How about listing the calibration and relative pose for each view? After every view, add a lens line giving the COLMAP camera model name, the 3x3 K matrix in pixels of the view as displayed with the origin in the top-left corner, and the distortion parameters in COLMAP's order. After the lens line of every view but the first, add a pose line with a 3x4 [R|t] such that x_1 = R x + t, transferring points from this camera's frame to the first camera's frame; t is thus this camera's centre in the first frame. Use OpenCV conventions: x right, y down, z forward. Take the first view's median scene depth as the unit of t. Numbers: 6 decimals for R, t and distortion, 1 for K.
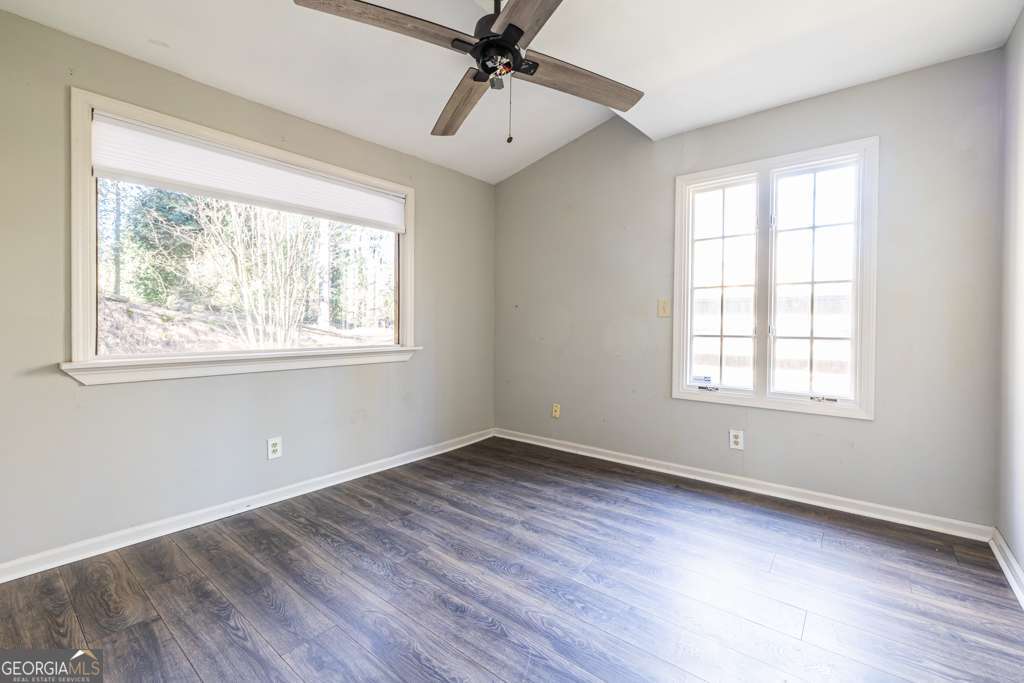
lens RADIAL K [[432.3, 0, 513.6], [0, 432.3, 327.3], [0, 0, 1]] dist [0.000190, 0.000241]
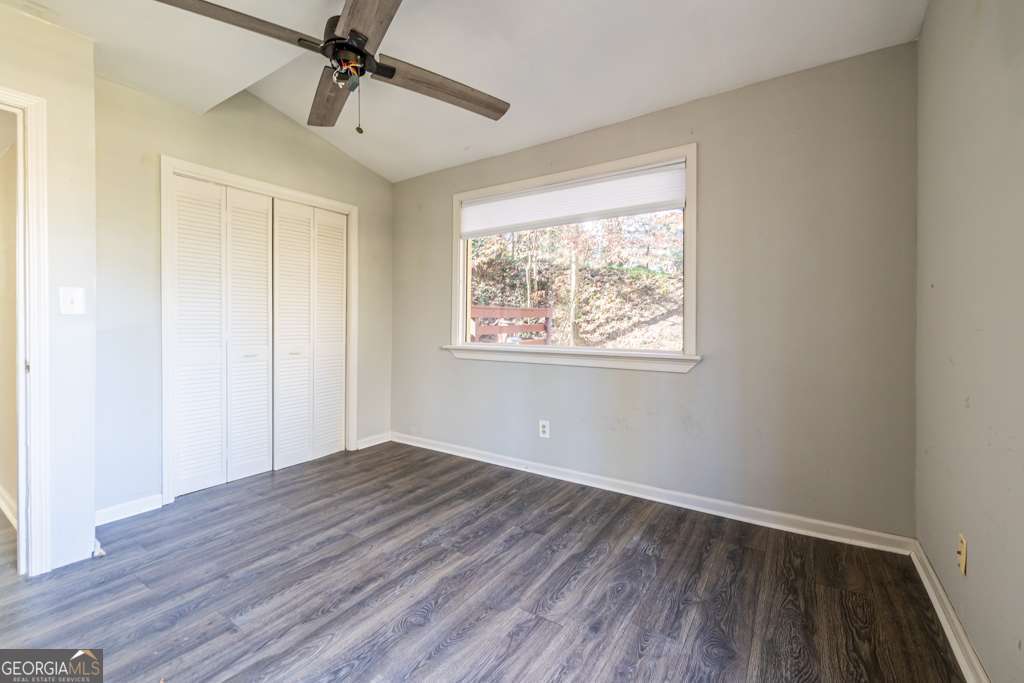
lens RADIAL K [[432.3, 0, 513.6], [0, 432.3, 327.3], [0, 0, 1]] dist [0.000190, 0.000241]
pose [[0.105624, 0.011753, -0.994337, 0.696853], [-0.008640, 0.999903, 0.010901, -0.013923], [0.994369, 0.007439, 0.105715, 0.900418]]
